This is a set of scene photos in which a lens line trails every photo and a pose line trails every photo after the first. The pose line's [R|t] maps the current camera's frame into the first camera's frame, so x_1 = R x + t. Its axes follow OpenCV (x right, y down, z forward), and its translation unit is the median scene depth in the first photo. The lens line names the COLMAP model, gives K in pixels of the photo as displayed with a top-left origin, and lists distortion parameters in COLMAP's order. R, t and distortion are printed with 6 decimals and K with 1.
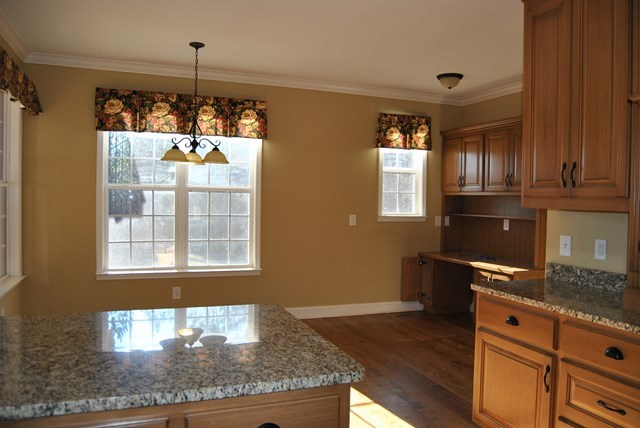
lens RADIAL K [[495.6, 0, 322.5], [0, 495.6, 212.9], [0, 0, 1]] dist [-0.097752, 0.034786]
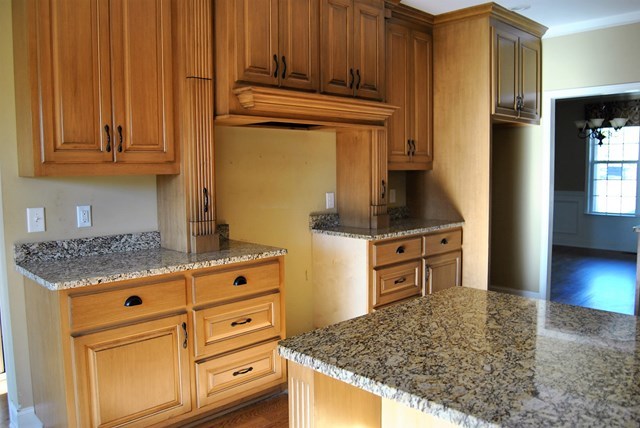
lens RADIAL K [[510.4, 0, 322.0], [0, 510.4, 212.3], [0, 0, 1]] dist [-0.095353, 0.037941]
pose [[-0.388171, -0.092579, 0.916925, -0.483258], [0.026569, 0.993404, 0.111548, -0.029056], [-0.921204, 0.067662, -0.383151, 0.853935]]
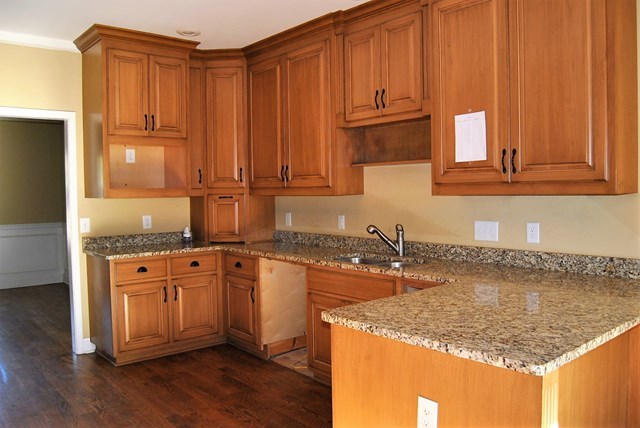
lens RADIAL K [[510.4, 0, 322.0], [0, 510.4, 212.3], [0, 0, 1]] dist [-0.095353, 0.037941]
pose [[-0.945196, 0.007646, -0.326413, 0.256847], [-0.009946, 0.998588, 0.052190, -0.023268], [0.326351, 0.052576, -0.943785, 1.074511]]
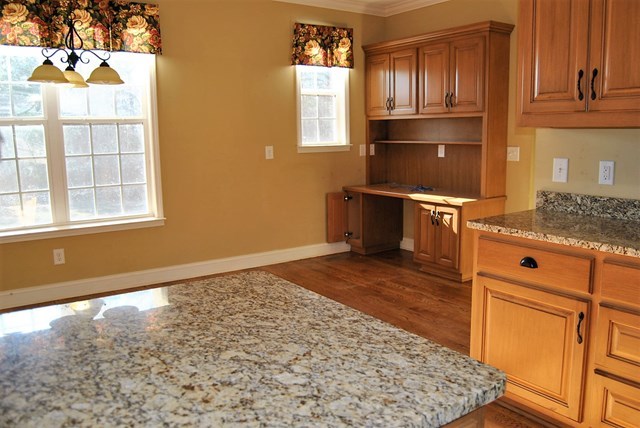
lens RADIAL K [[527.9, 0, 323.3], [0, 527.9, 213.4], [0, 0, 1]] dist [-0.102925, 0.047089]
pose [[0.970011, -0.068275, 0.233275, -0.128858], [0.038292, 0.990679, 0.130724, 0.006779], [-0.240025, -0.117871, 0.963584, 0.196295]]
